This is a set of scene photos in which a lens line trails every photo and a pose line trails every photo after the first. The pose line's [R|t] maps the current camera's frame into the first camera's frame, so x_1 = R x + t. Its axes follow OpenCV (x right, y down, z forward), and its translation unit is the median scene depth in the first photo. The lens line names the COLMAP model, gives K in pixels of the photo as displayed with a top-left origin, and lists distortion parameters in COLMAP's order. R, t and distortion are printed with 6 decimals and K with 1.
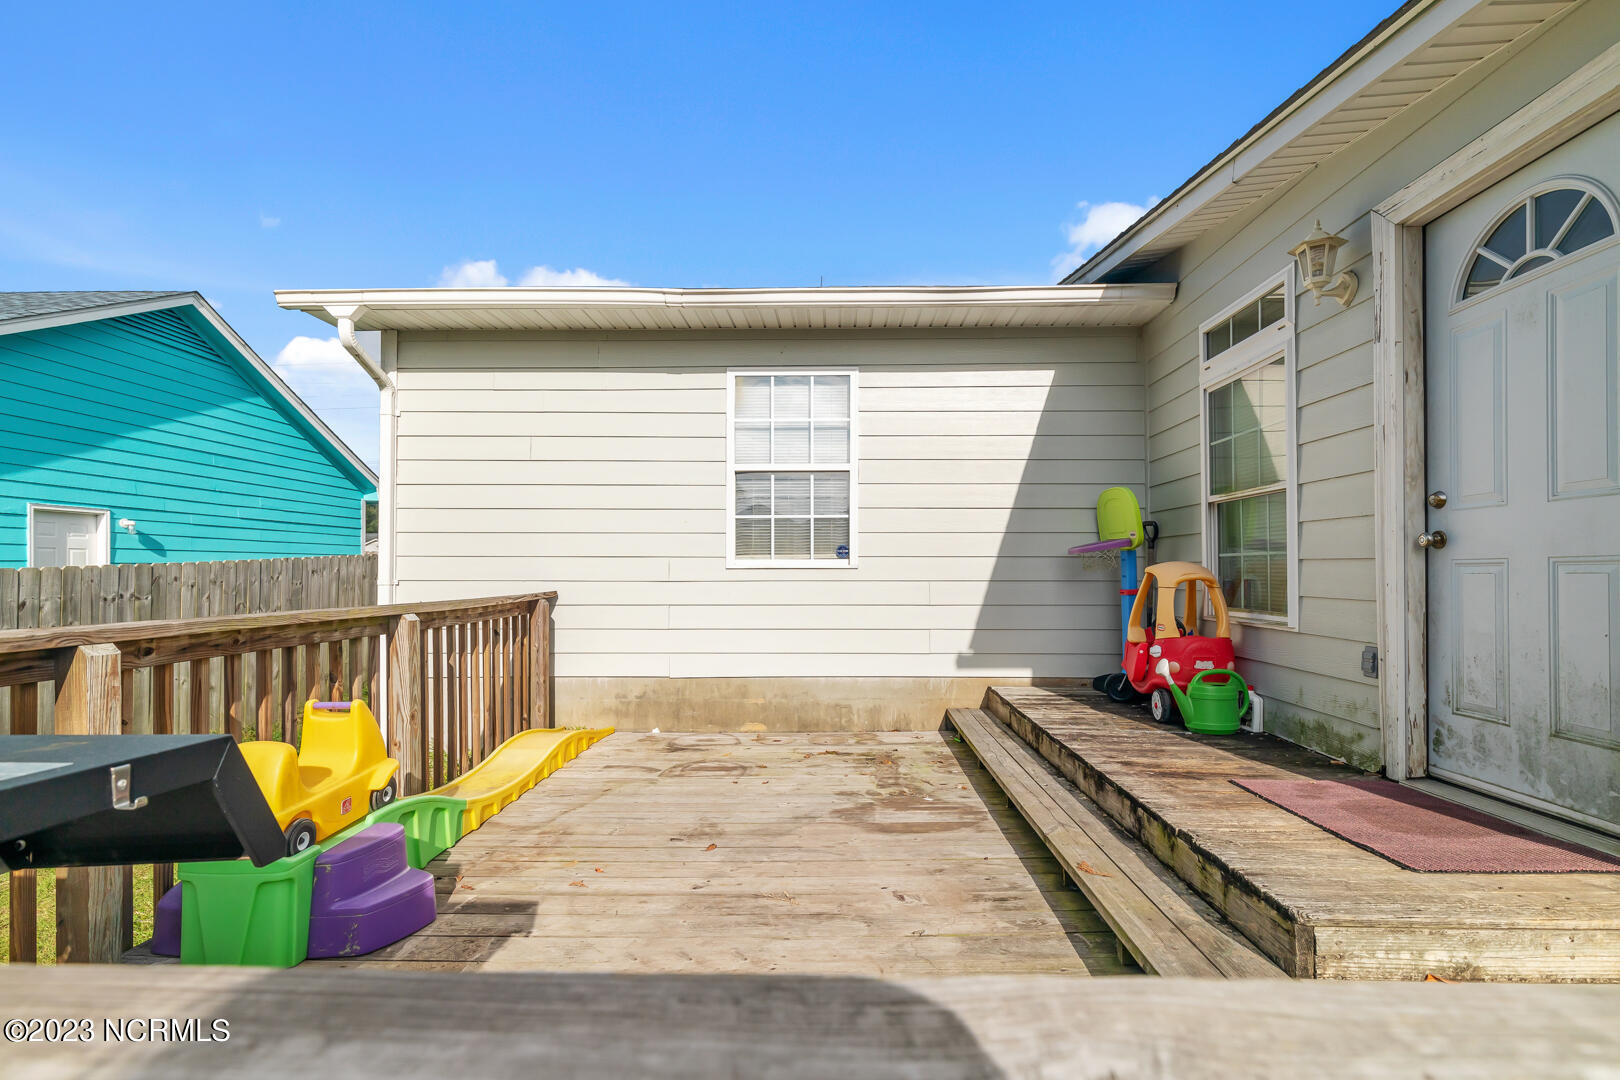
lens RADIAL K [[743.3, 0, 822.7], [0, 743.3, 571.1], [0, 0, 1]] dist [0.005247, -0.000489]
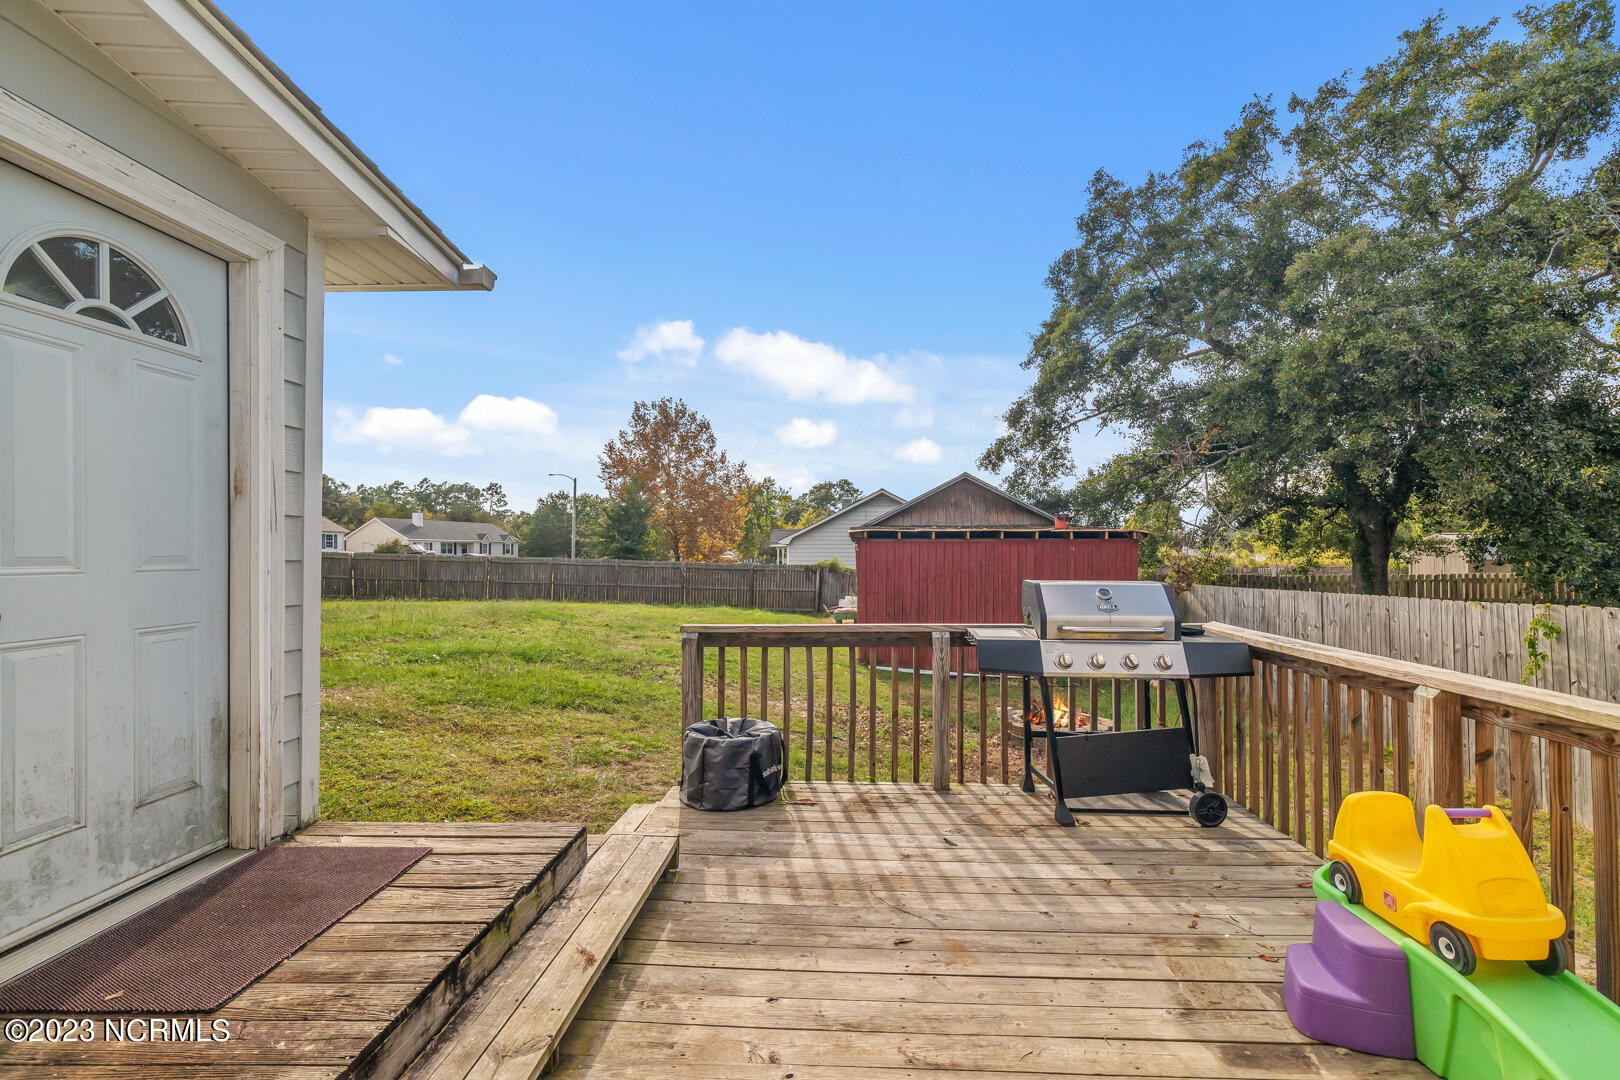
lens RADIAL K [[741.0, 0, 828.7], [0, 741.0, 546.2], [0, 0, 1]] dist [0.004718, -0.000406]
pose [[-0.999820, 0.003355, 0.018672, 0.016481], [0.003166, 0.999943, -0.010172, -0.058203], [-0.018705, -0.010111, -0.999774, 0.988355]]
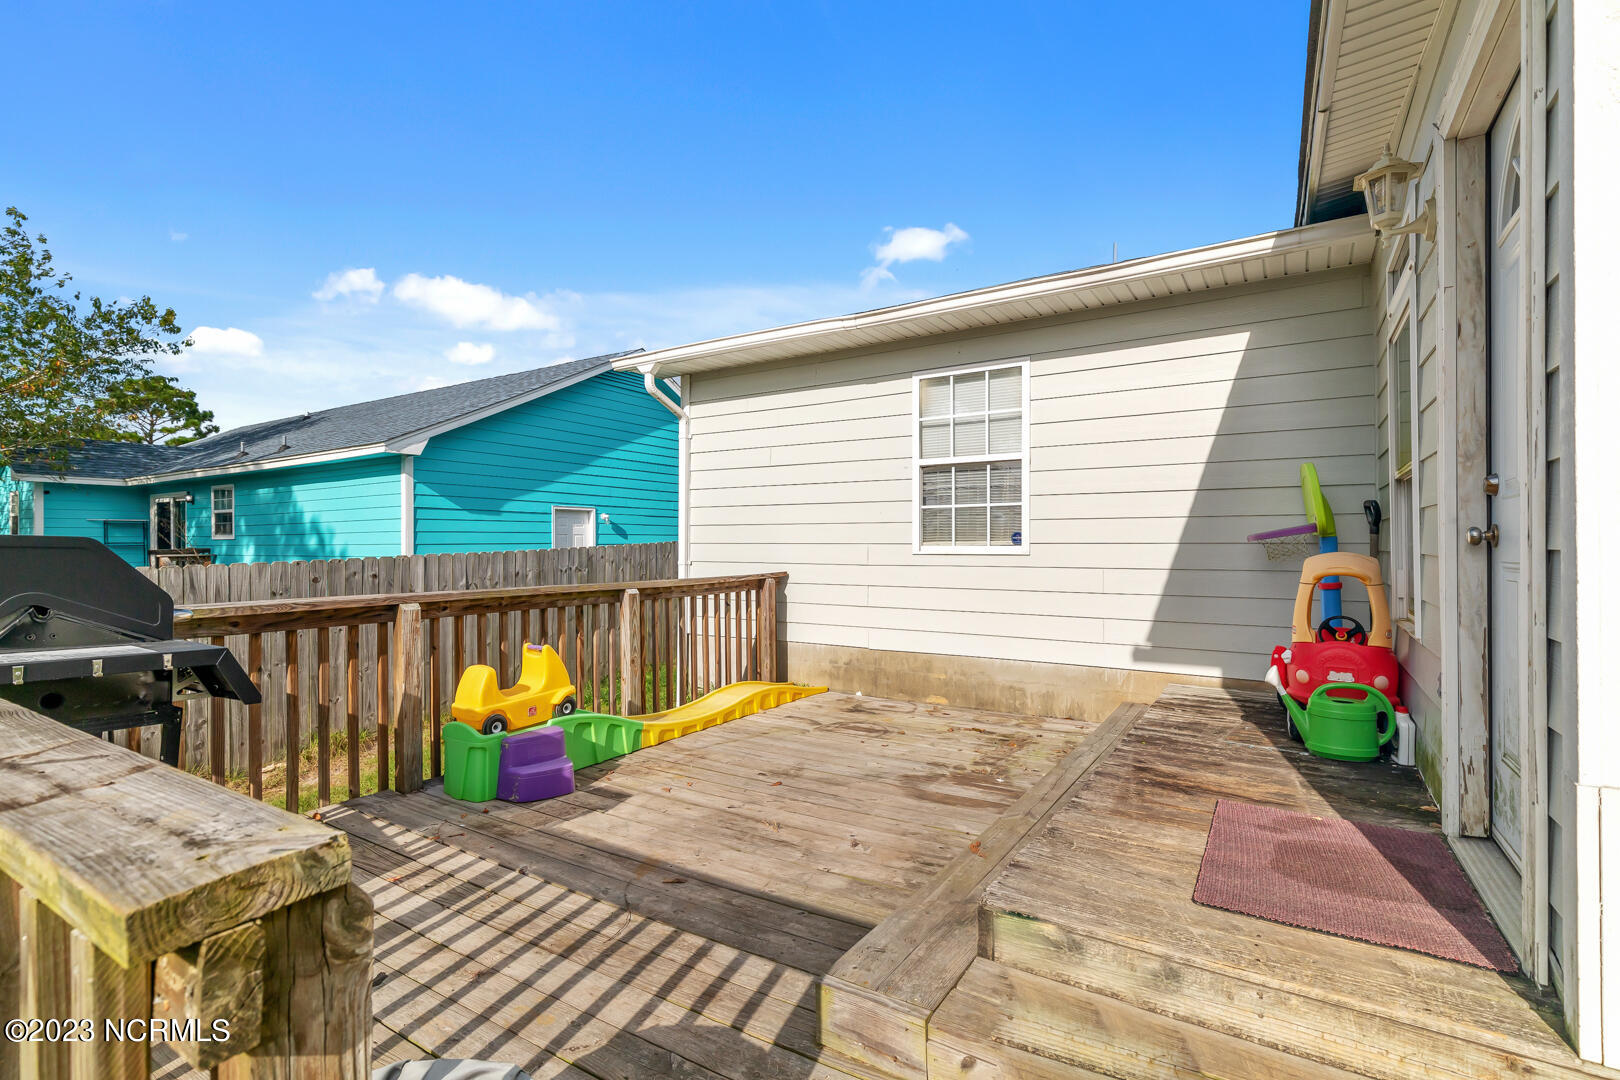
lens RADIAL K [[741.0, 0, 828.7], [0, 741.0, 546.2], [0, 0, 1]] dist [0.004718, -0.000406]
pose [[0.857841, 0.000116, -0.513915, 0.364563], [0.000994, 0.999998, 0.001885, -0.019318], [0.513914, -0.002128, 0.857839, -0.014034]]
